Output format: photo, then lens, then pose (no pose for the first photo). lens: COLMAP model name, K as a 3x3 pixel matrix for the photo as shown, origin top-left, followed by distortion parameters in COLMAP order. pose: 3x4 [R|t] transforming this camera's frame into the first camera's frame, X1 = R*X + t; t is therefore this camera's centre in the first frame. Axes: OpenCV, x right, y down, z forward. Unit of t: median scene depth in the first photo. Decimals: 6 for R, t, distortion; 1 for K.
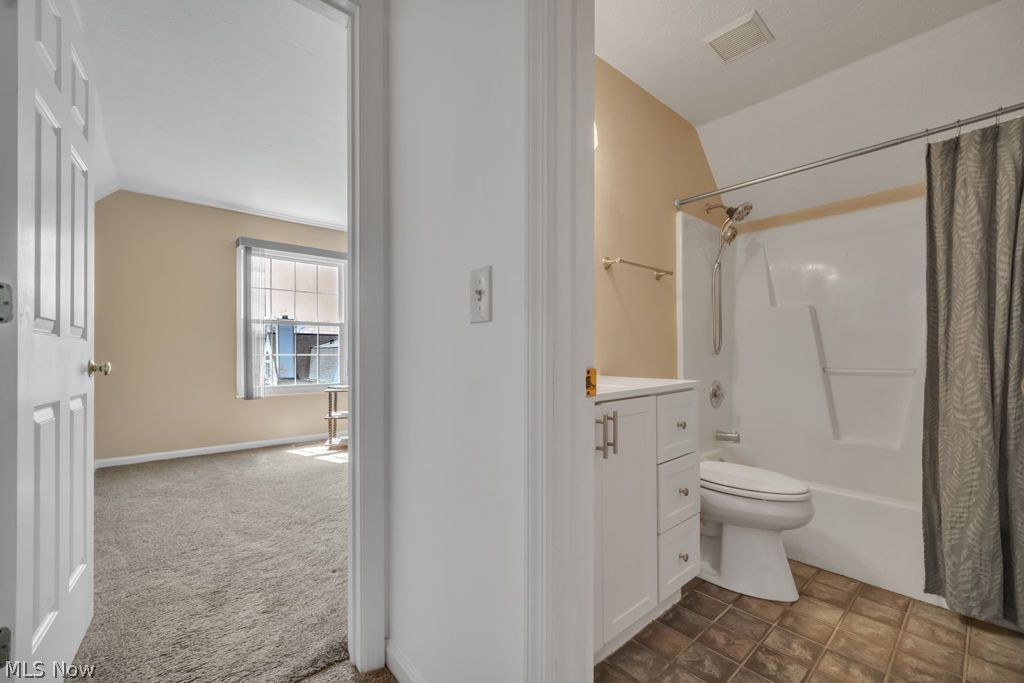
lens RADIAL K [[412.4, 0, 509.9], [0, 412.4, 342.4], [0, 0, 1]] dist [-0.005239, 0.001773]
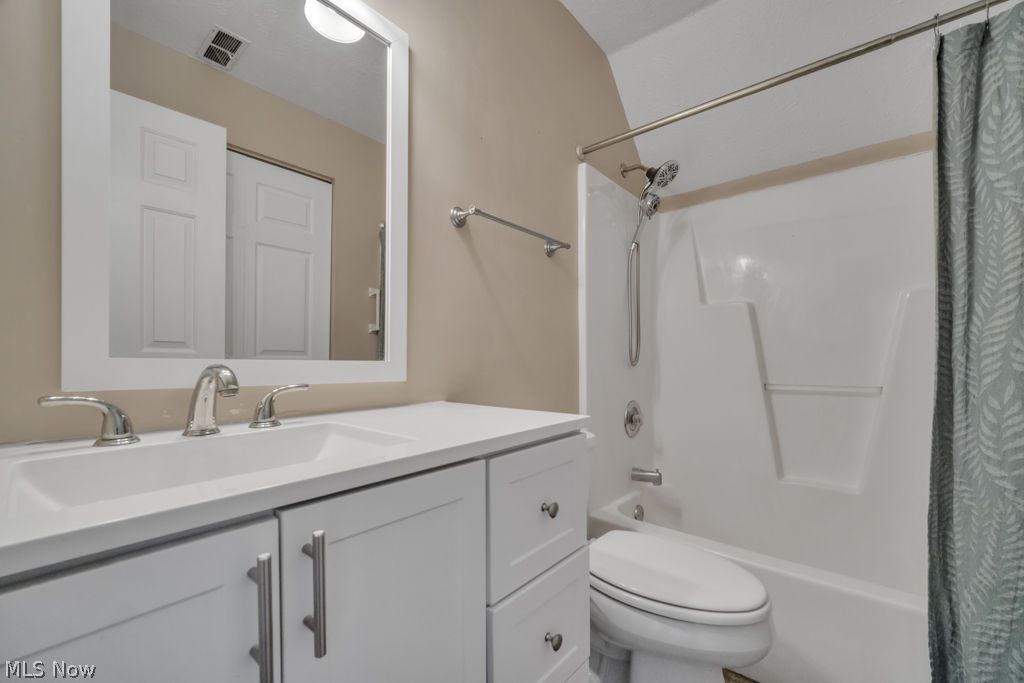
lens RADIAL K [[412.4, 0, 510.1], [0, 412.4, 346.8], [0, 0, 1]] dist [-0.005239, 0.001773]
pose [[0.988707, 0.010651, 0.149481, 0.268835], [-0.009164, 0.999901, -0.010632, 0.007074], [-0.149579, 0.009142, 0.988707, 0.467655]]
